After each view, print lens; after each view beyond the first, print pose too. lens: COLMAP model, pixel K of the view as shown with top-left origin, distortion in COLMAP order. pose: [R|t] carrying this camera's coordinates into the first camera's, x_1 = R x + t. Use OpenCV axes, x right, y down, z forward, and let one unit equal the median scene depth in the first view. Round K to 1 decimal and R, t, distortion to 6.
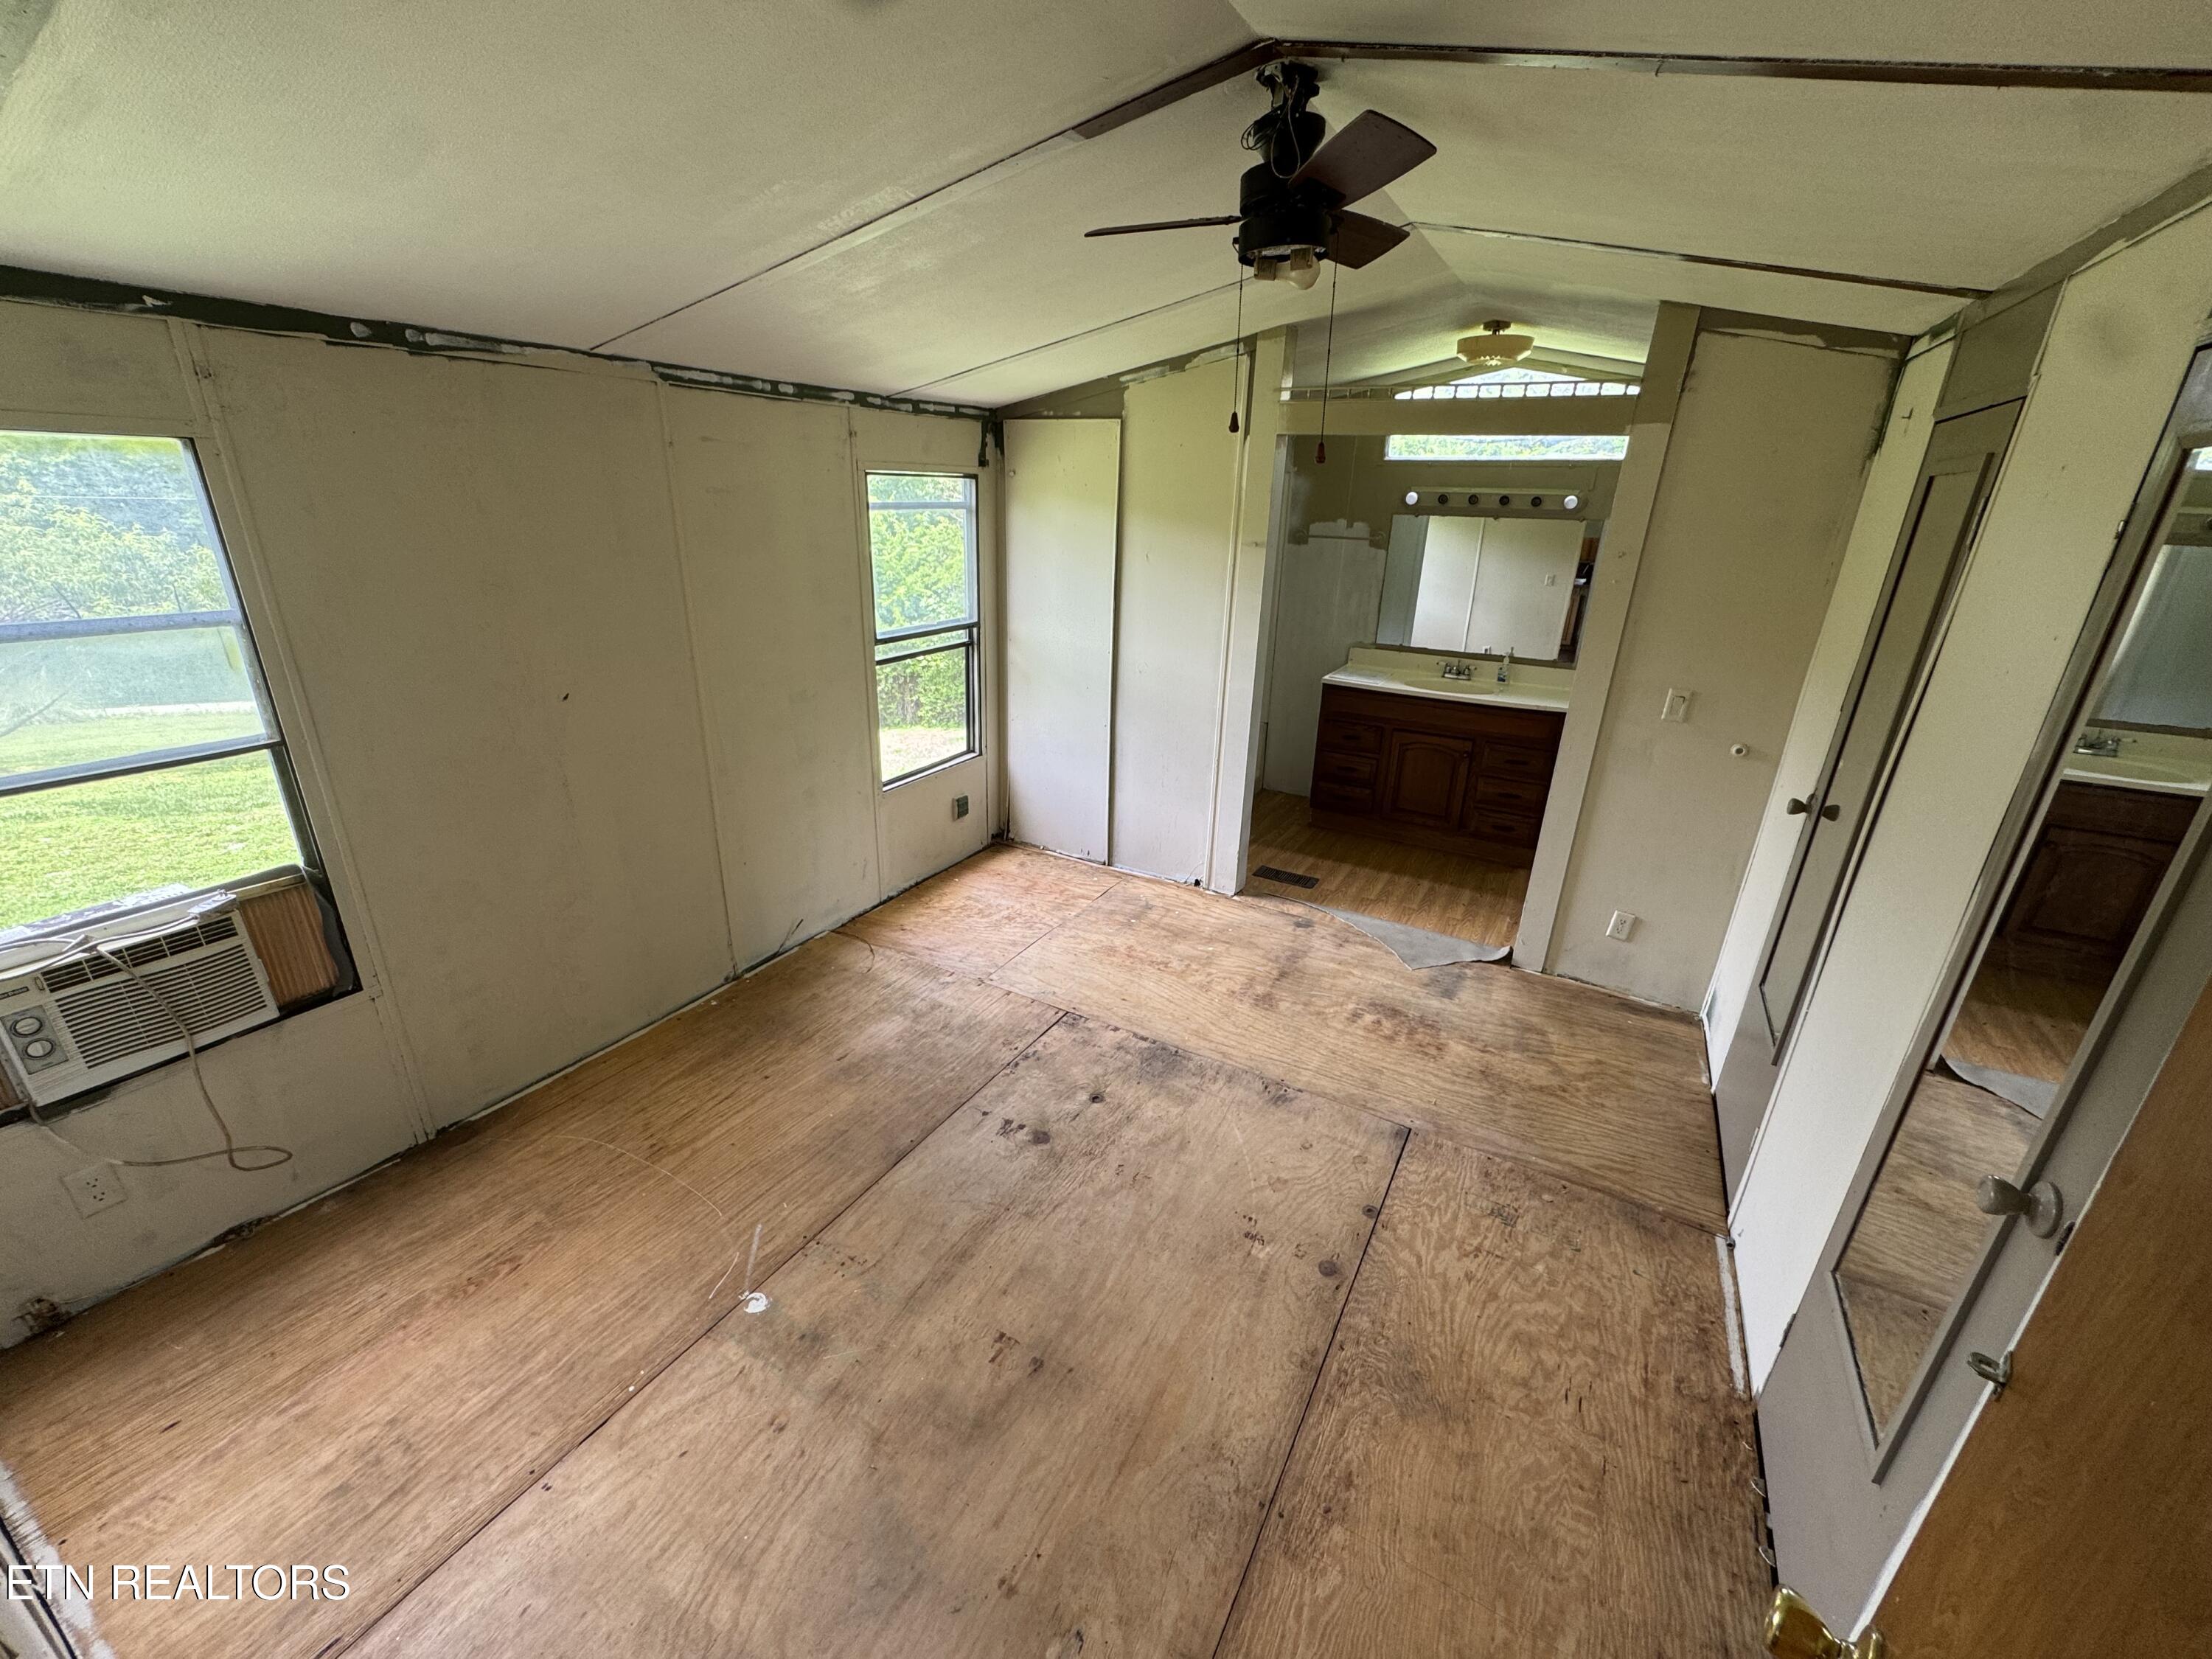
lens RADIAL K [[882.6, 0, 1097.1], [0, 882.6, 829.8], [0, 0, 1]] dist [-0.003823, 0.000610]
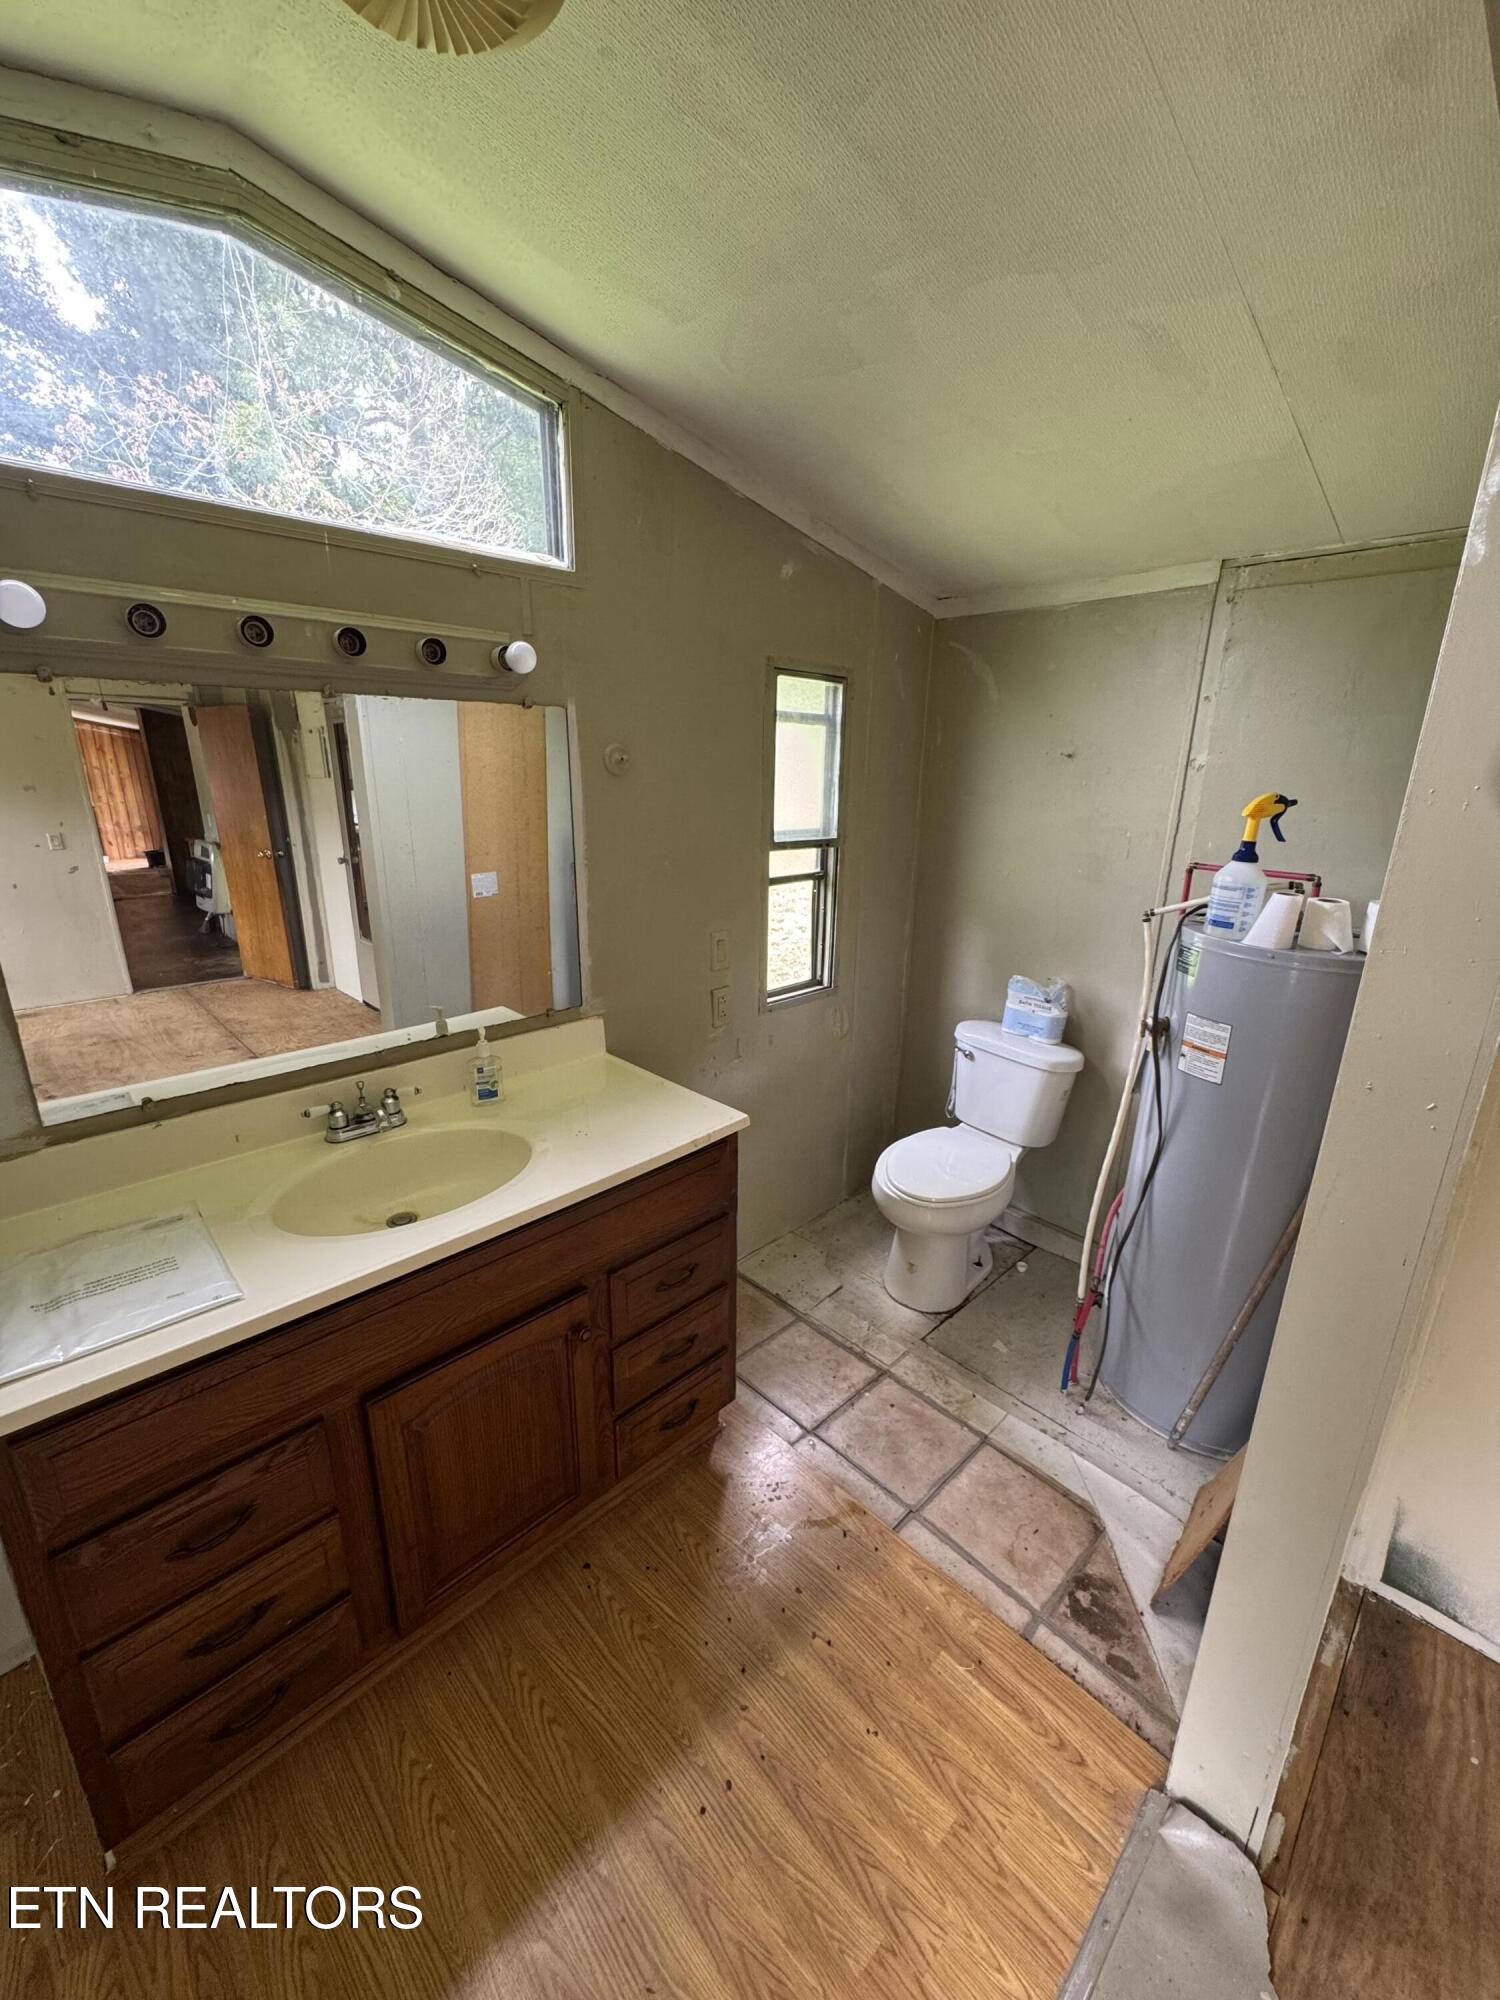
lens RADIAL K [[798.0, 0, 744.9], [0, 798.0, 1000.6], [0, 0, 1]] dist [-0.003823, 0.000610]
pose [[0.278704, -0.292618, 0.914712, 0.177420], [0.337284, 0.921604, 0.192055, -0.254379], [-0.899202, 0.254991, 0.355550, 0.794716]]
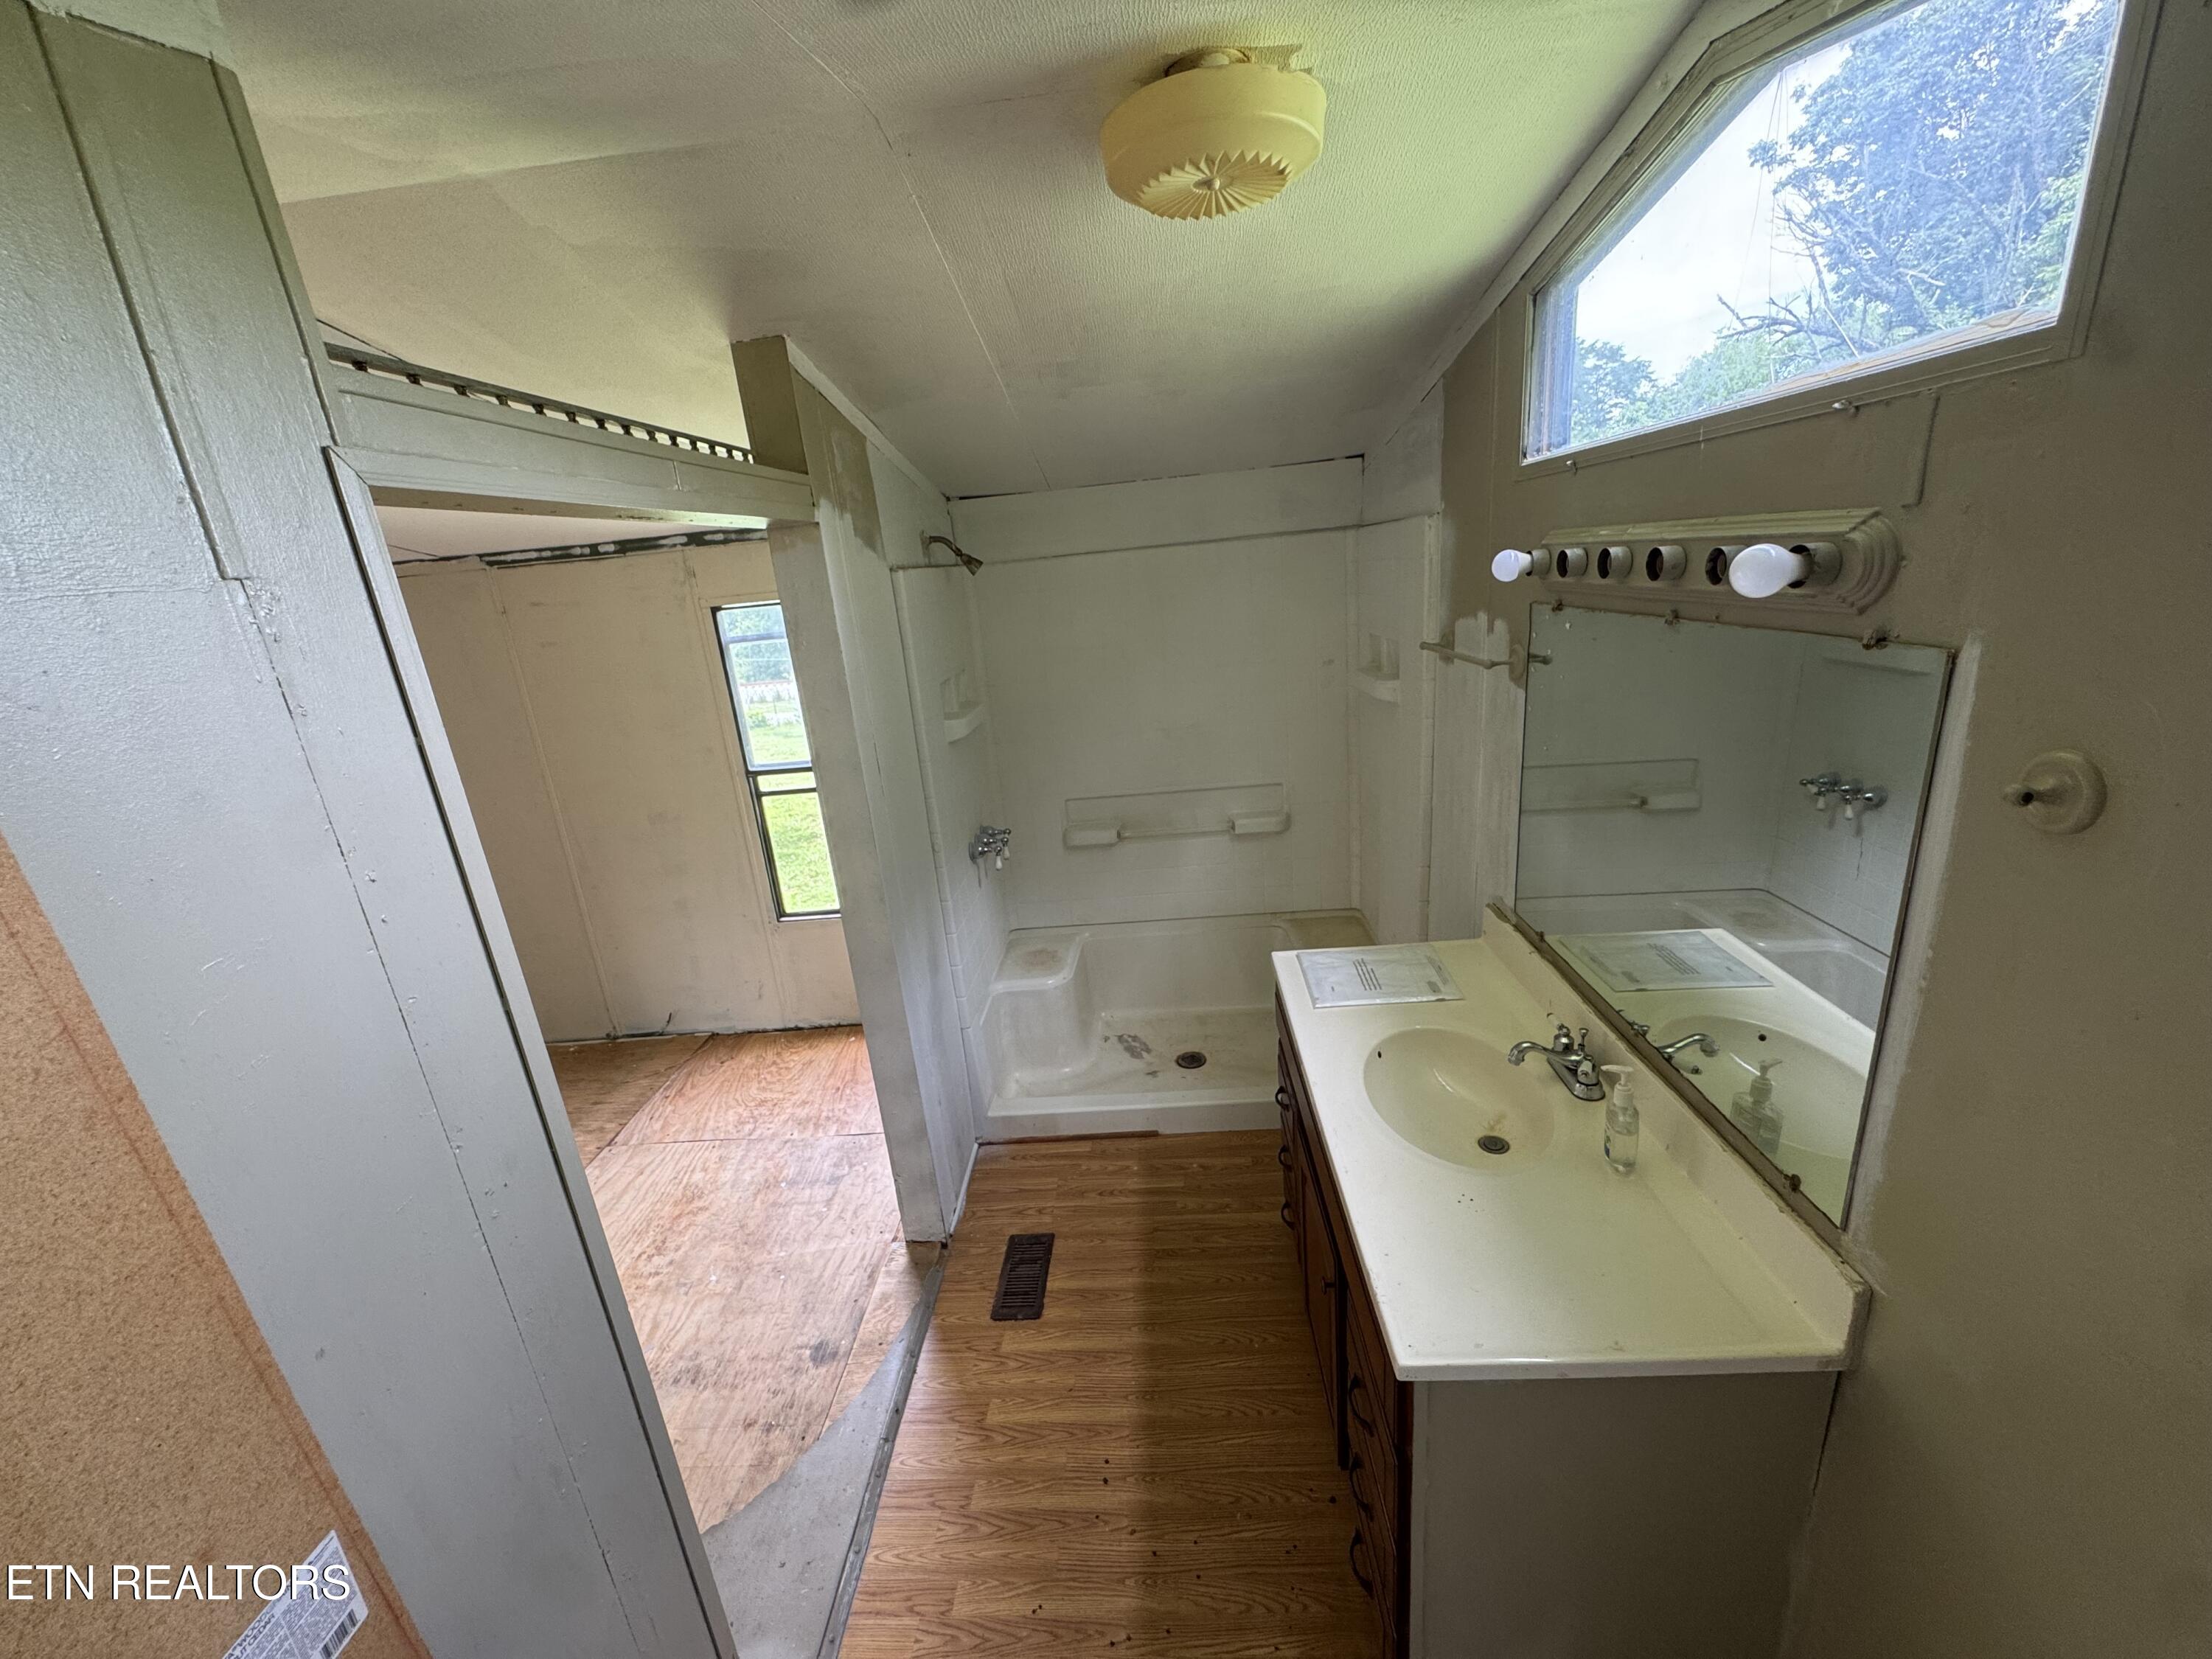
lens RADIAL K [[882.6, 0, 1107.4], [0, 882.6, 829.0], [0, 0, 1]] dist [-0.003823, 0.000610]
pose [[0.452754, 0.196305, -0.869757, 0.658196], [-0.222386, 0.969497, 0.103053, -0.284019], [0.863457, 0.146764, 0.482599, 0.729428]]
